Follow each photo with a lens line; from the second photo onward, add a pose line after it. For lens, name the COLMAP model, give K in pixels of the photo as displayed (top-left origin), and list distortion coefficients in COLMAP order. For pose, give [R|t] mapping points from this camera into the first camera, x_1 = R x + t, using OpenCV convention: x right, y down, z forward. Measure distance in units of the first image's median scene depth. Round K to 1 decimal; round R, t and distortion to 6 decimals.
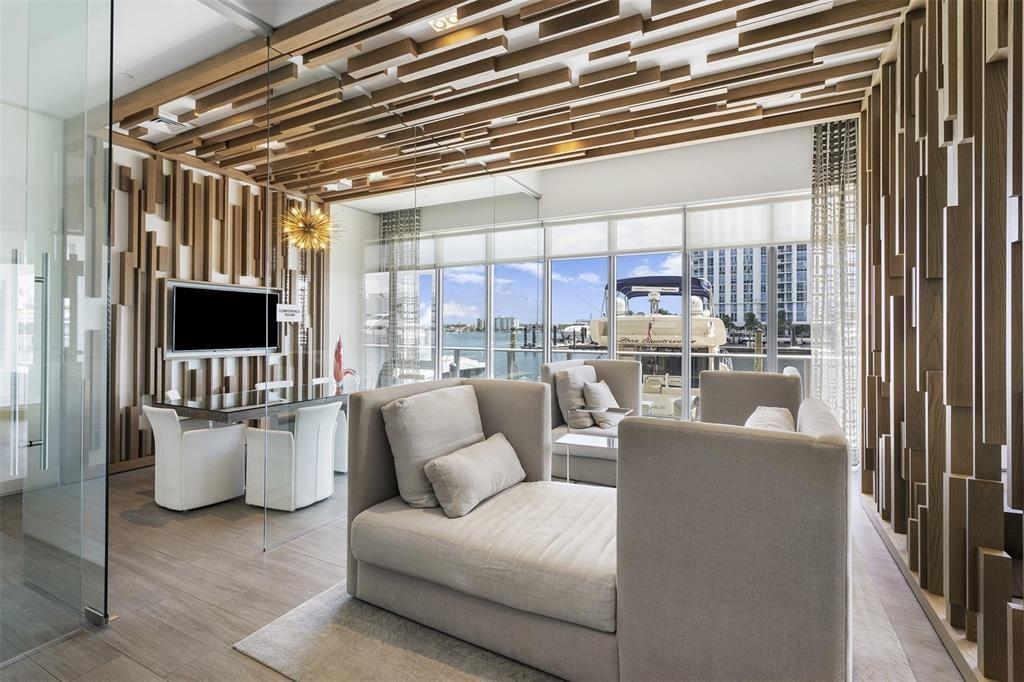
lens RADIAL K [[459.6, 0, 510.2], [0, 459.6, 333.1], [0, 0, 1]] dist [-0.012659, 0.003525]
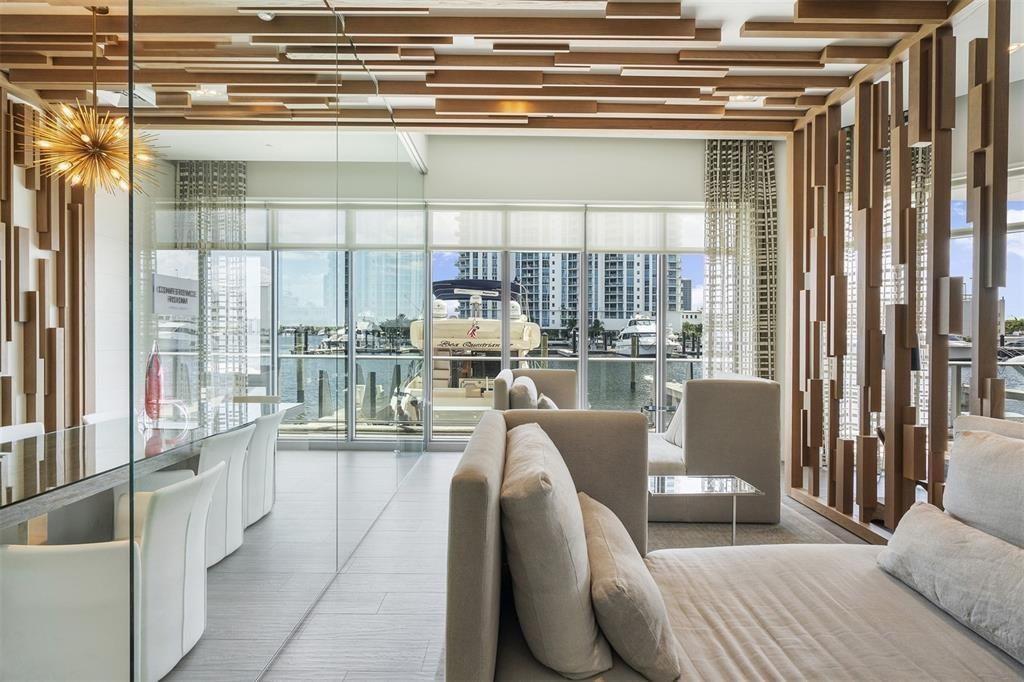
lens RADIAL K [[459.6, 0, 509.9], [0, 459.6, 341.2], [0, 0, 1]] dist [-0.012659, 0.003525]
pose [[0.893447, -0.001645, 0.449165, -0.198862], [-0.003700, 0.999932, 0.011022, -0.006260], [-0.449153, -0.011509, 0.893381, 0.235775]]
